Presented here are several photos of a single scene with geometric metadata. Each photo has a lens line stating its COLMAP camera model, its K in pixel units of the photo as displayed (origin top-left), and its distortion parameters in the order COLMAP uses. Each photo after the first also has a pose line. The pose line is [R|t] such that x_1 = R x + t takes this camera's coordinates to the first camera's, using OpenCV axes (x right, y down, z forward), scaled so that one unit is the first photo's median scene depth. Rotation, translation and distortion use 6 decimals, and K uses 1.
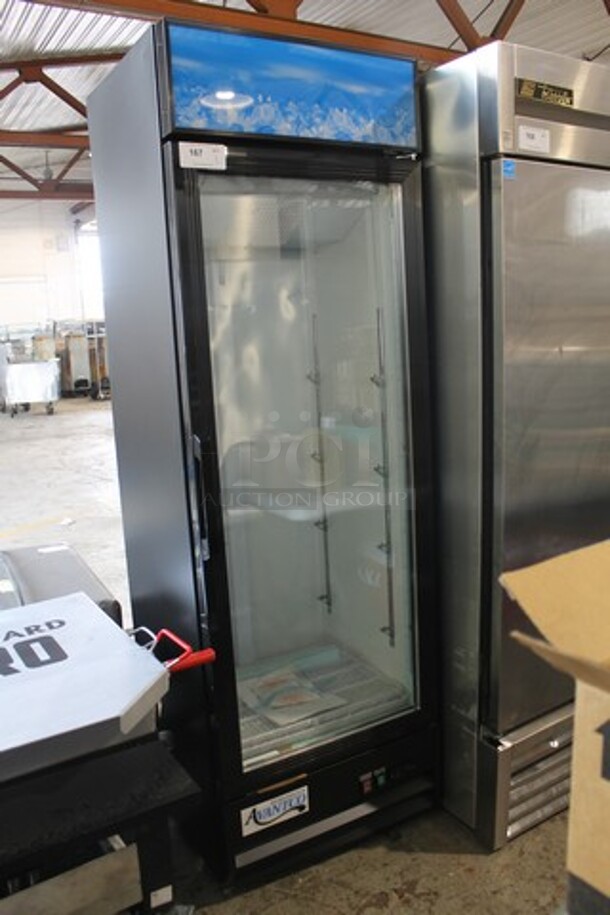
lens RADIAL K [[757.6, 0, 312.3], [0, 757.6, 457.5], [0, 0, 1]] dist [-0.129627, 0.078626]
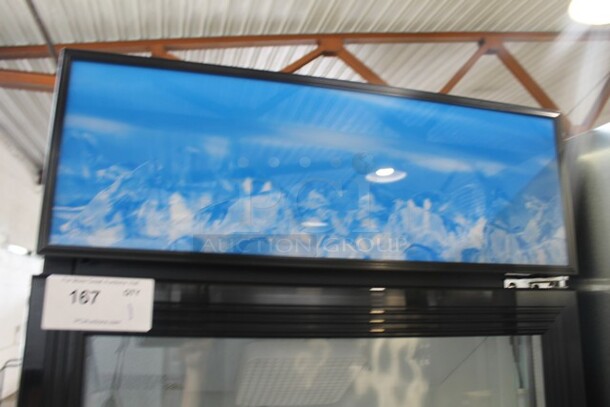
lens RADIAL K [[505.0, 0, 304.0], [0, 505.0, 207.7], [0, 0, 1]] dist [-0.129627, 0.078626]
pose [[0.960360, 0.001865, -0.278755, 0.061824], [-0.106313, 0.926851, -0.360063, -0.341550], [0.257693, 0.375426, 0.890309, 0.684553]]
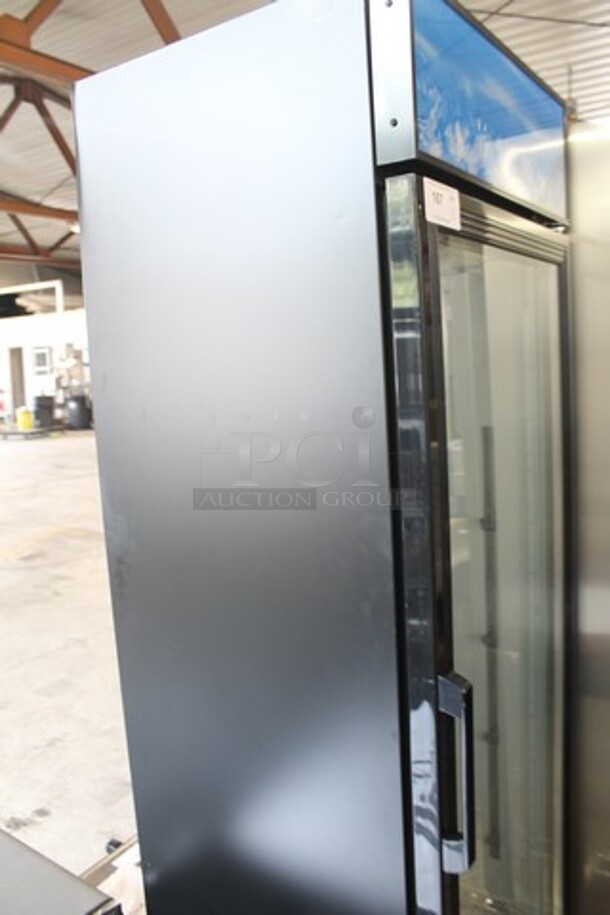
lens RADIAL K [[757.6, 0, 304.3], [0, 757.6, 454.8], [0, 0, 1]] dist [-0.129627, 0.078626]
pose [[0.900993, -0.049537, 0.430996, -0.480118], [0.082095, 0.994978, -0.057259, -0.173214], [-0.425995, 0.086973, 0.900535, 0.499180]]
